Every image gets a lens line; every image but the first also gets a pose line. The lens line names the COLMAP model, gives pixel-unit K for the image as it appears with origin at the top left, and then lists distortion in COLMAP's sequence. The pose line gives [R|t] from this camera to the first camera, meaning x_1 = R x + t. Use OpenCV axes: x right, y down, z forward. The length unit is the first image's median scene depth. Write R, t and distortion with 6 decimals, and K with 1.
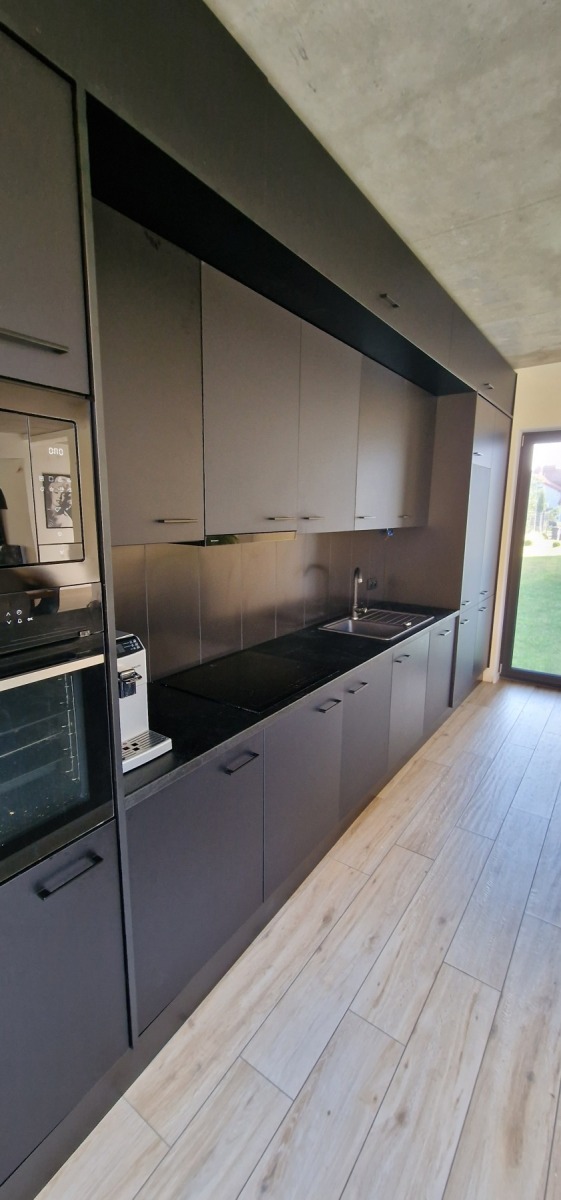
lens RADIAL K [[495.1, 0, 271.3], [0, 495.1, 606.9], [0, 0, 1]] dist [0.002921, 0.000330]
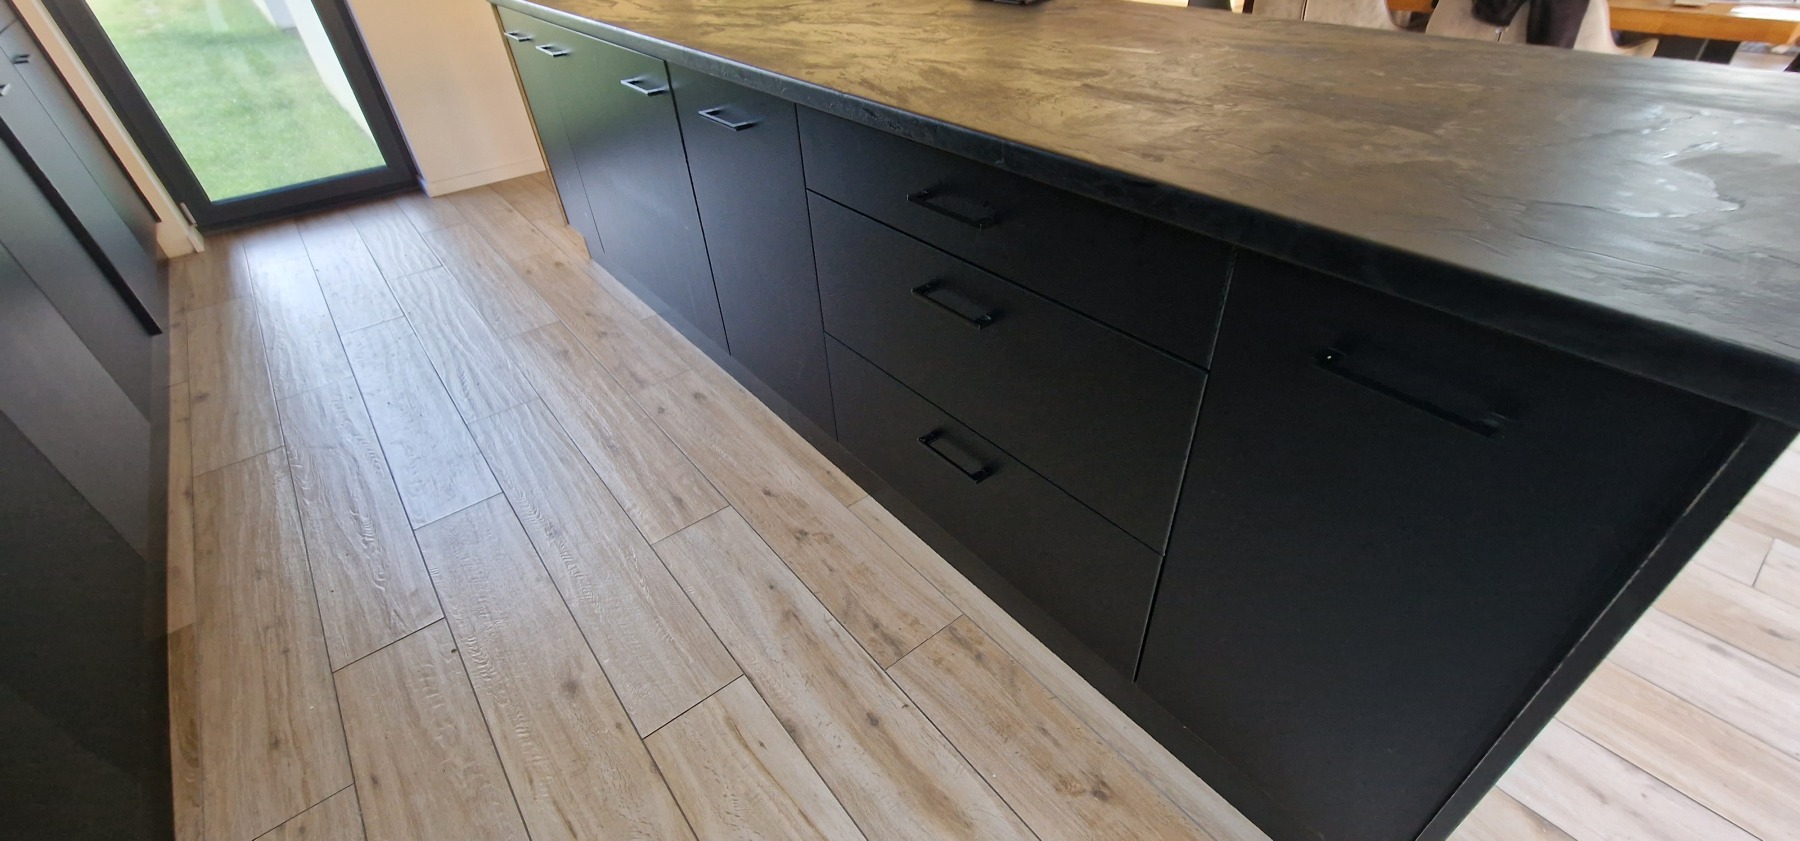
lens RADIAL K [[742.7, 0, 903.2], [0, 742.7, 425.8], [0, 0, 1]] dist [0.002921, 0.000330]
pose [[0.258828, -0.595378, 0.760613, 0.047809], [0.230675, 0.802762, 0.549875, 0.132397], [-0.937975, 0.033131, 0.345116, 0.451843]]
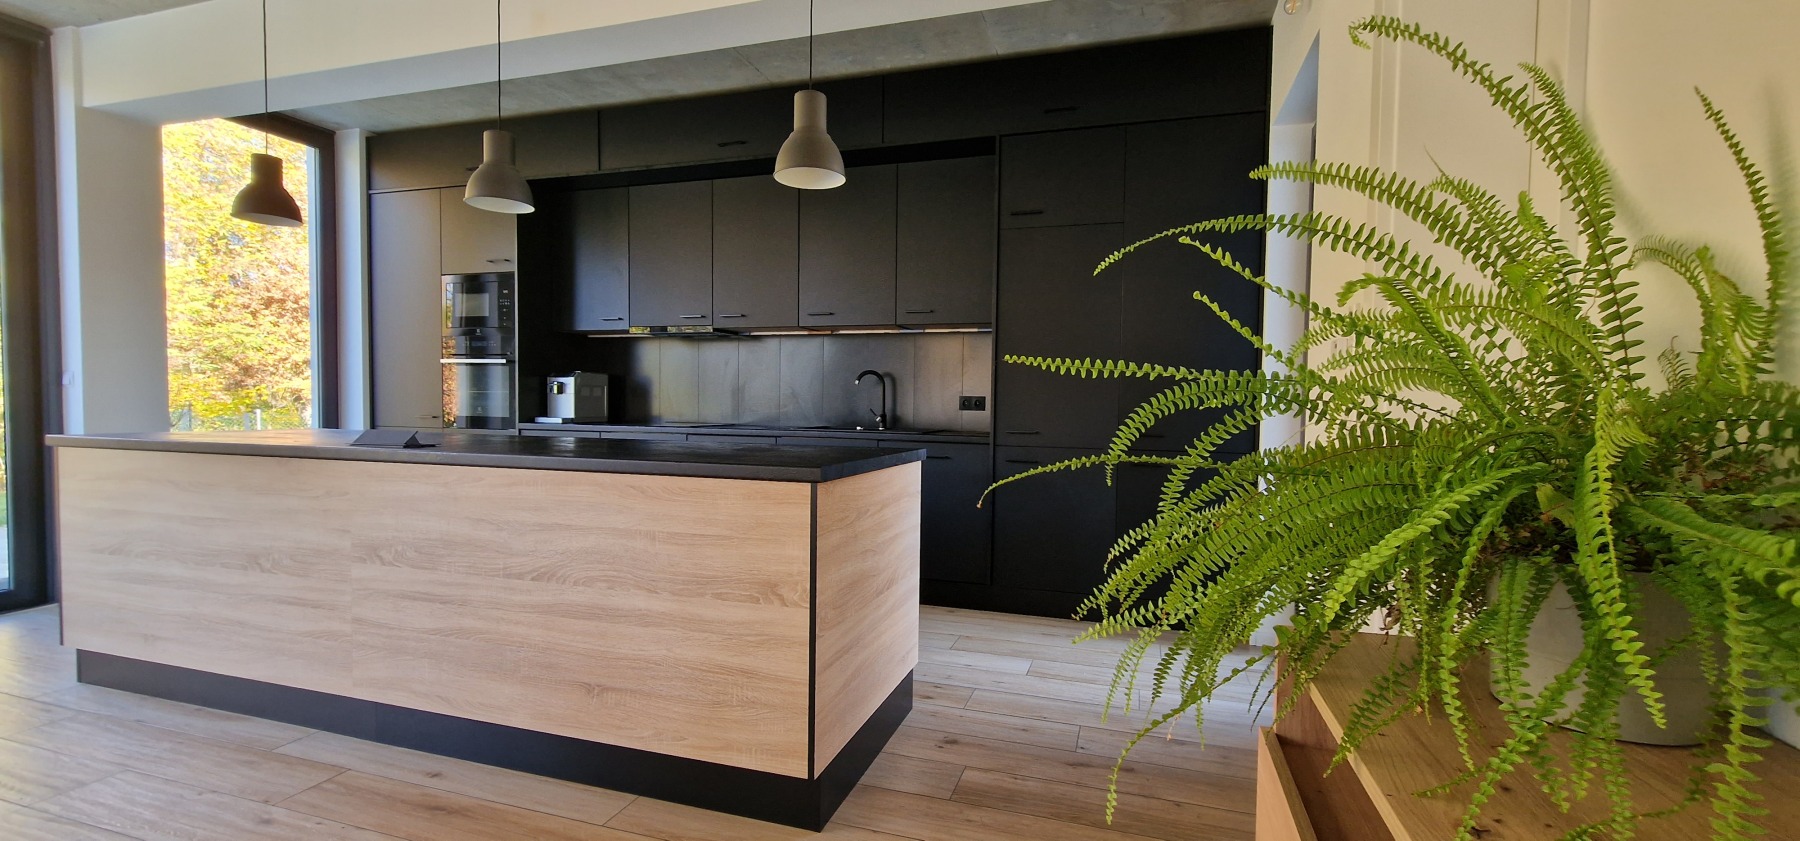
lens RADIAL K [[742.7, 0, 908.4], [0, 742.7, 428.2], [0, 0, 1]] dist [0.002921, 0.000330]
pose [[0.318068, 0.031275, -0.947552, 2.301542], [-0.196681, 0.979889, -0.033678, 0.090744], [0.927443, 0.197078, 0.317822, 0.973593]]
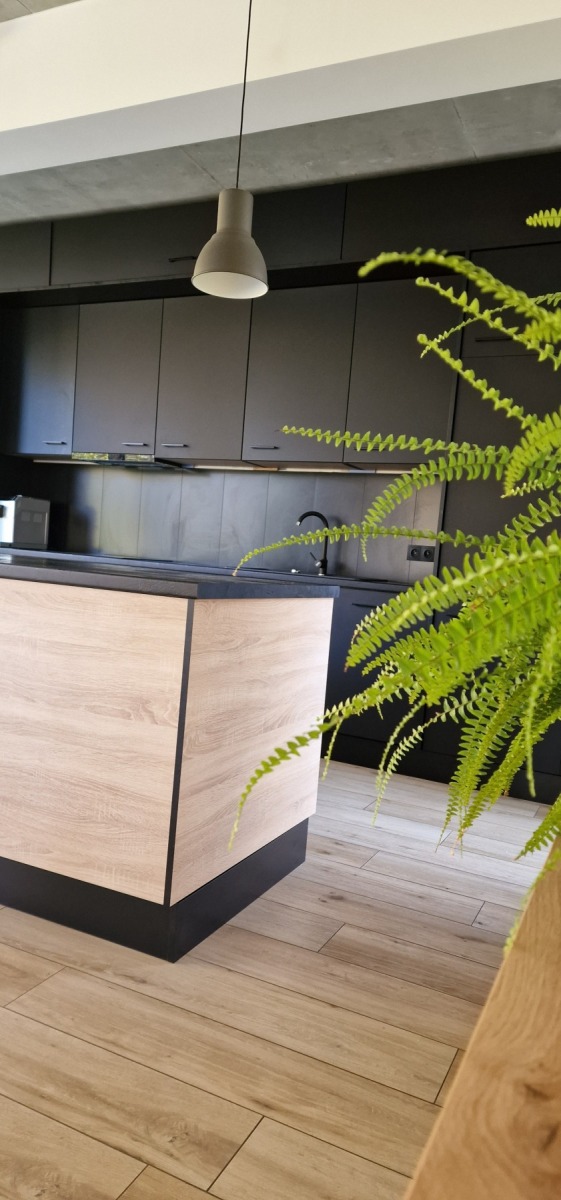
lens RADIAL K [[801.7, 0, 277.6], [0, 801.7, 606.9], [0, 0, 1]] dist [0.088910, -0.088828]
pose [[0.178727, 0.068016, -0.981545, 2.351527], [-0.268892, 0.963006, 0.017769, 0.112078], [0.946443, 0.260754, 0.190405, 1.081047]]
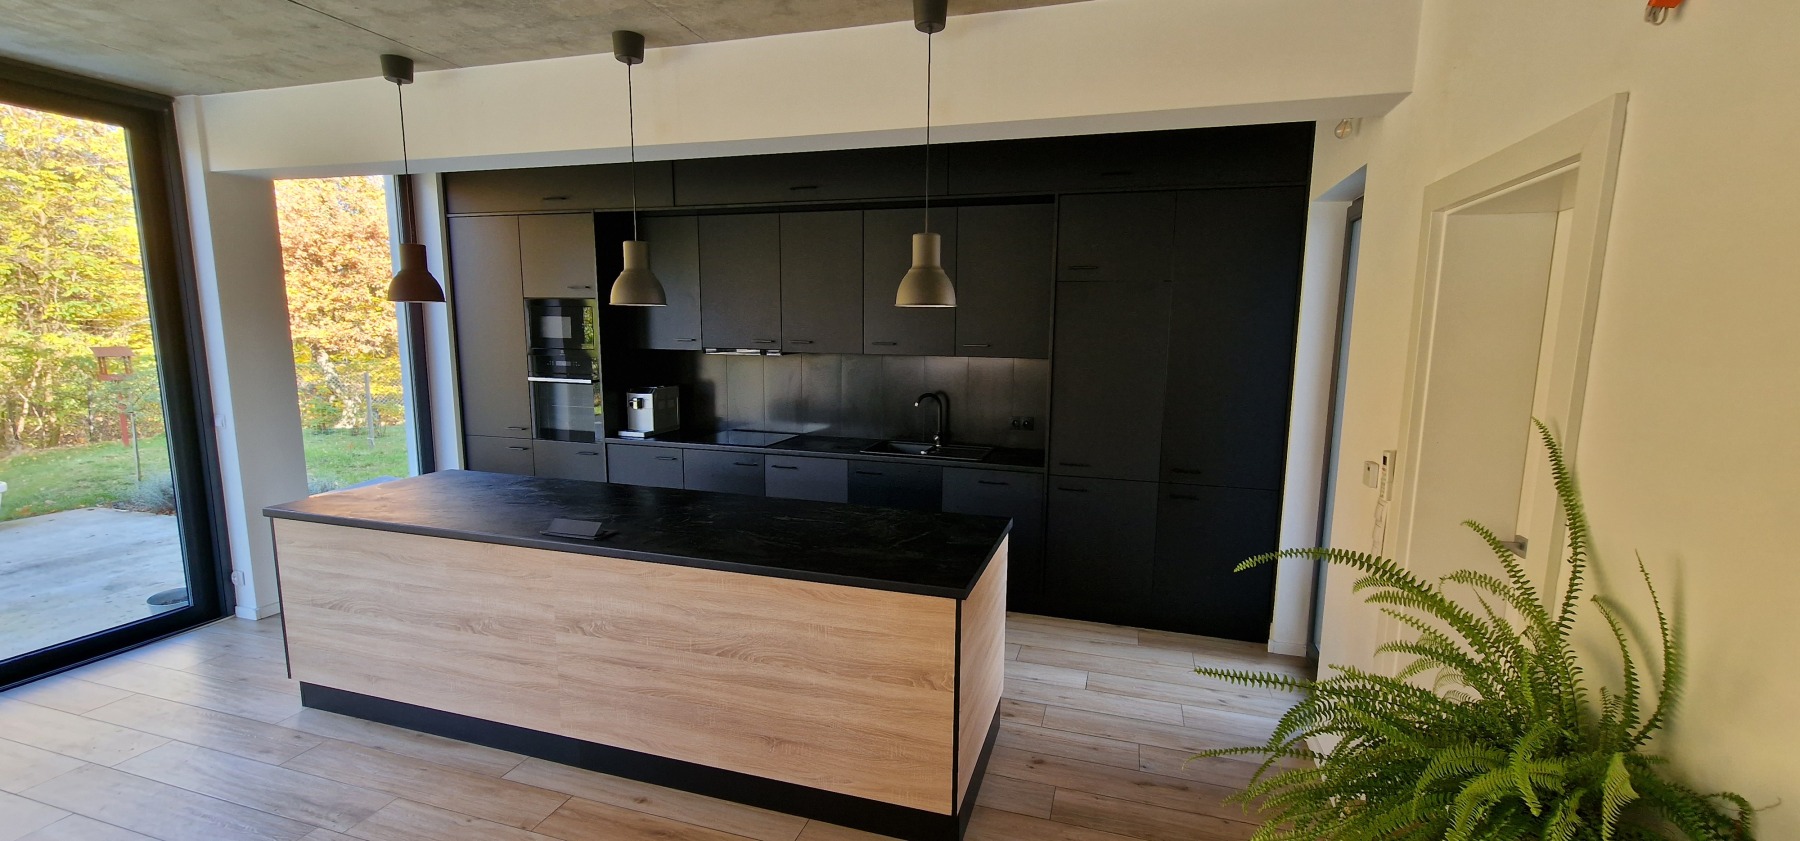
lens RADIAL K [[742.7, 0, 909.3], [0, 742.7, 426.3], [0, 0, 1]] dist [0.002921, 0.000330]
pose [[0.326860, 0.128150, -0.936344, 2.423687], [-0.193796, 0.978798, 0.066310, -0.161179], [0.924990, 0.159786, 0.344765, 0.673185]]
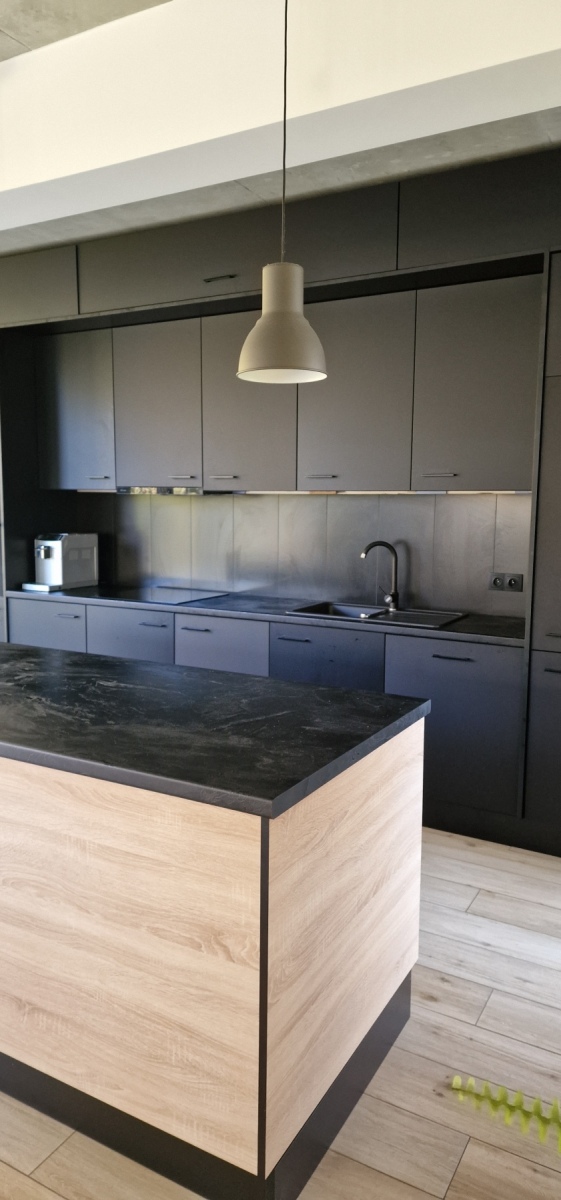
lens RADIAL K [[801.7, 0, 269.9], [0, 801.7, 586.7], [0, 0, 1]] dist [0.088910, -0.088828]
pose [[0.107310, 0.104728, -0.988694, 2.157384], [-0.201631, 0.976064, 0.081506, -0.117159], [0.973565, 0.190605, 0.125857, 1.030444]]
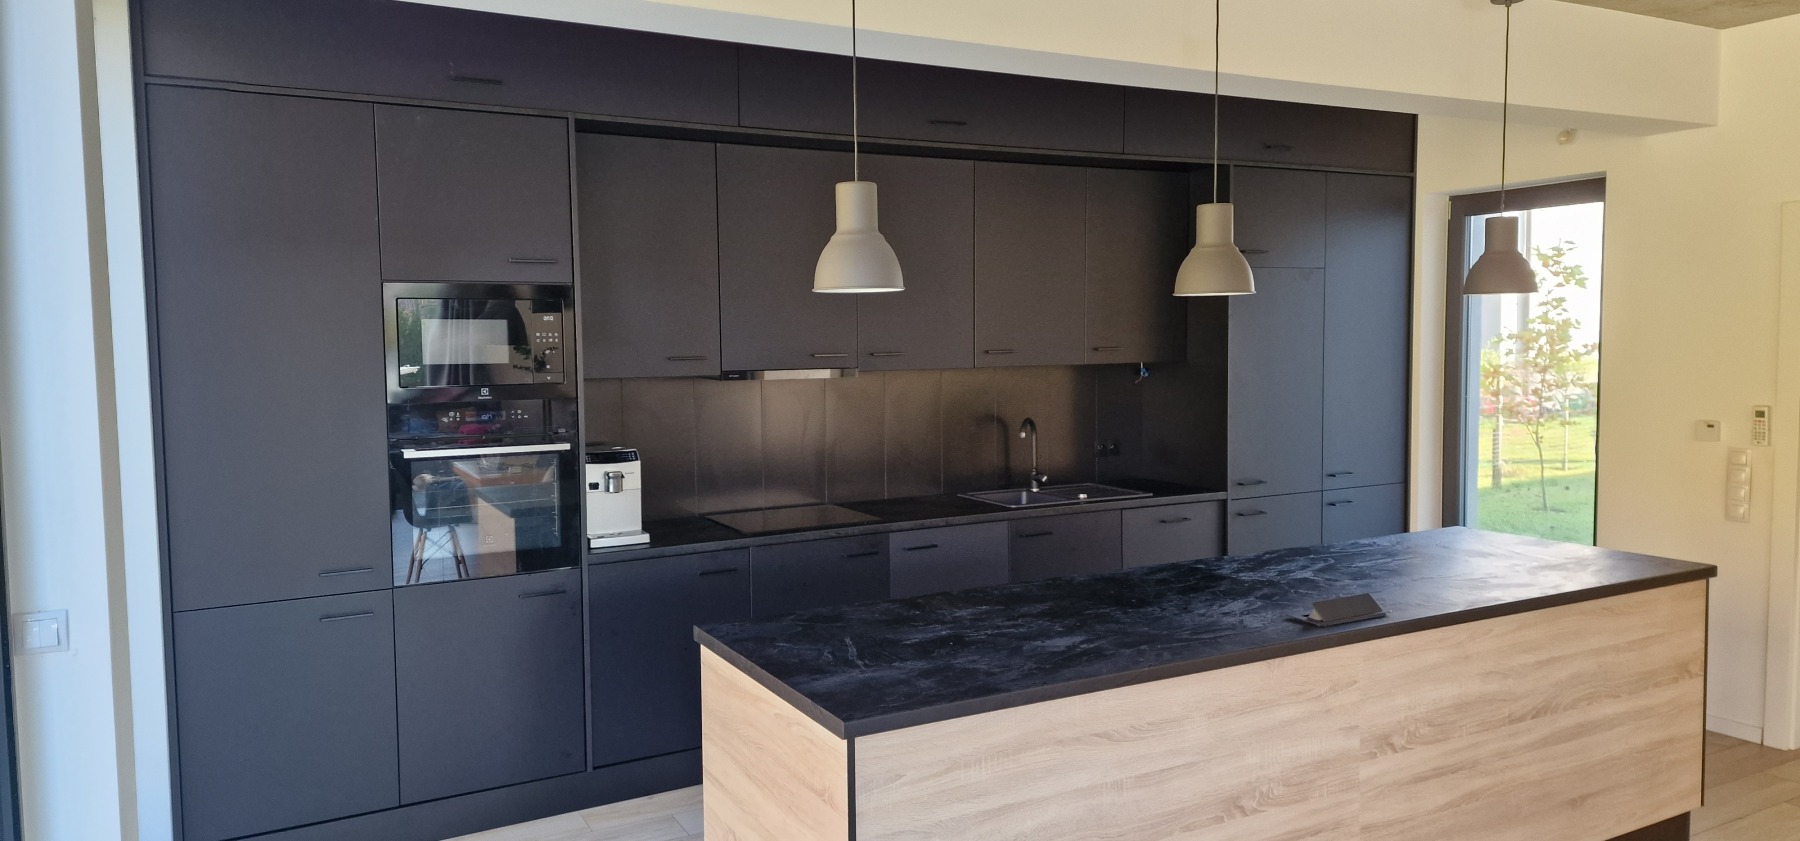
lens RADIAL K [[1202.6, 0, 896.2], [0, 1202.6, 411.9], [0, 0, 1]] dist [0.088910, -0.088828]
pose [[0.901127, 0.012400, -0.433378, 1.160286], [-0.066169, 0.991814, -0.109208, 0.179549], [0.428476, 0.127086, 0.894571, -1.023249]]
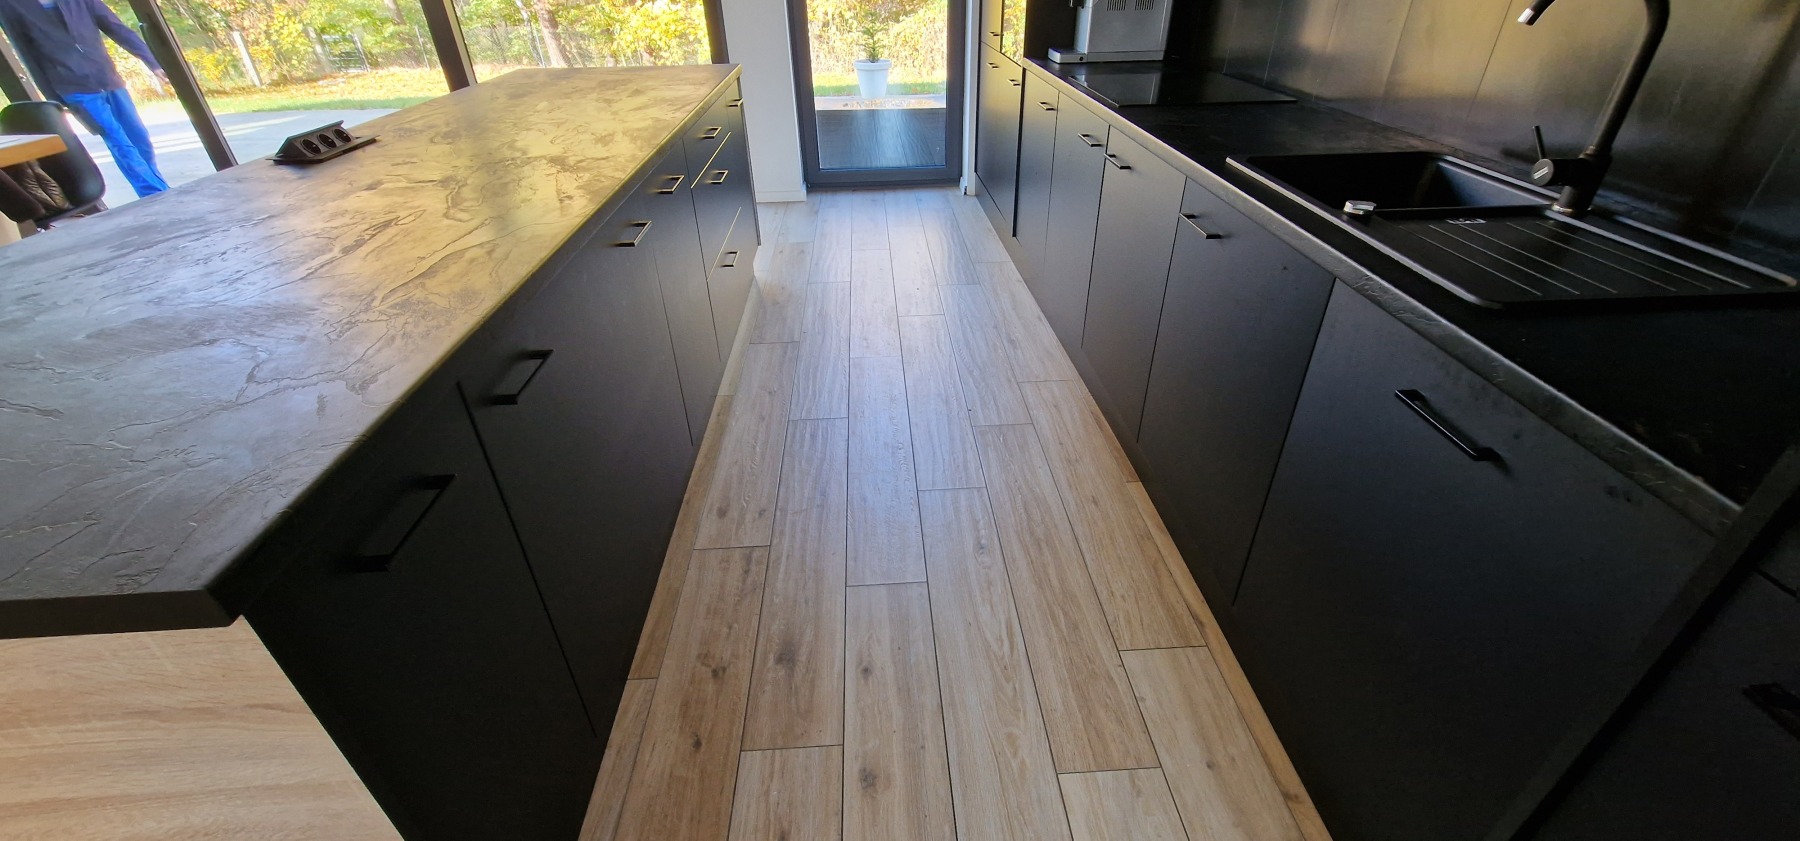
lens RADIAL K [[742.7, 0, 906.9], [0, 742.7, 430.6], [0, 0, 1]] dist [0.002921, 0.000330]
pose [[-0.771012, 0.351566, -0.530983, 1.054751], [-0.113590, 0.744508, 0.657879, -0.165722], [0.626609, 0.567547, -0.534090, 1.668186]]
